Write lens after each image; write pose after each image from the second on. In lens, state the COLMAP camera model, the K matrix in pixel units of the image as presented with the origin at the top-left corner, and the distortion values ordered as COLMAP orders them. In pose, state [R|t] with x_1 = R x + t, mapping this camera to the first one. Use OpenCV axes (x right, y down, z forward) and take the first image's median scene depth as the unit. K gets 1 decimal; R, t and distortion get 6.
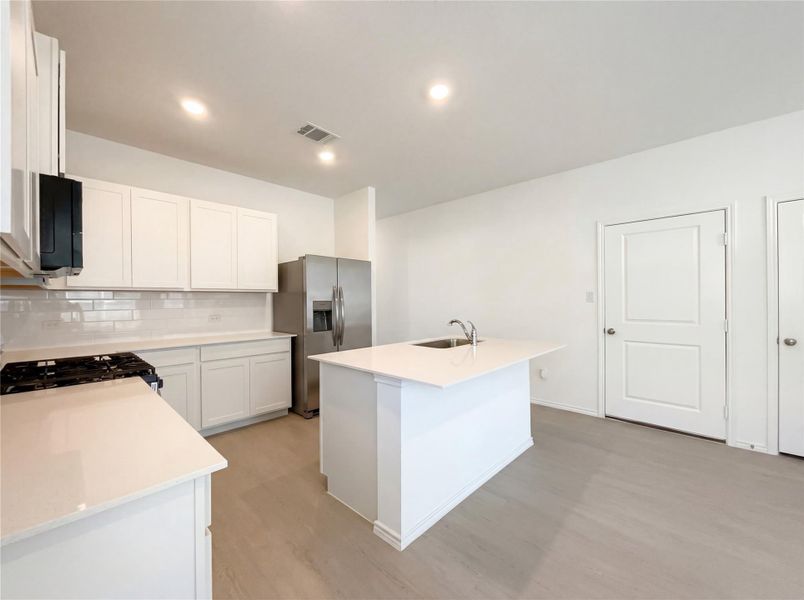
lens RADIAL K [[323.8, 0, 402.0], [0, 323.8, 300.0], [0, 0, 1]] dist [0.000041, 0.000270]
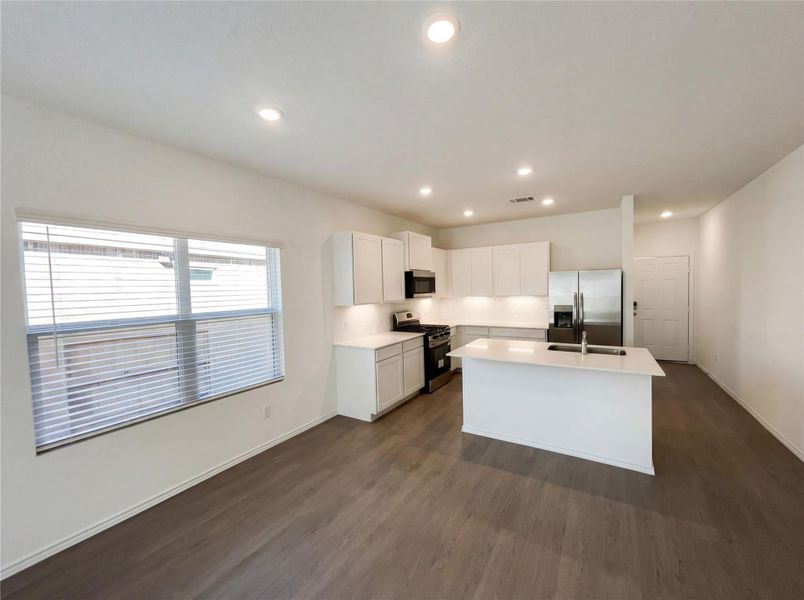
lens RADIAL K [[323.8, 0, 402.0], [0, 323.8, 300.0], [0, 0, 1]] dist [0.000041, 0.000270]
pose [[0.214858, 0.039603, -0.975842, 0.926628], [0.021761, 0.998735, 0.045323, -0.094472], [0.976403, -0.030973, 0.213725, 0.082096]]
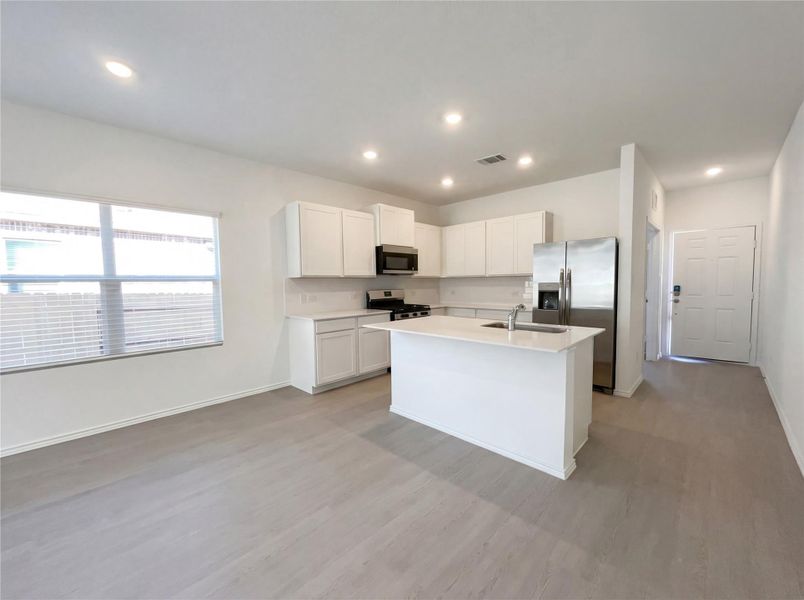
lens RADIAL K [[323.8, 0, 402.0], [0, 323.8, 300.0], [0, 0, 1]] dist [0.000041, 0.000270]
pose [[-0.007726, 0.063722, -0.997938, 0.912476], [0.010679, 0.997916, 0.063638, -0.015802], [0.999913, -0.010165, -0.008390, 0.516426]]
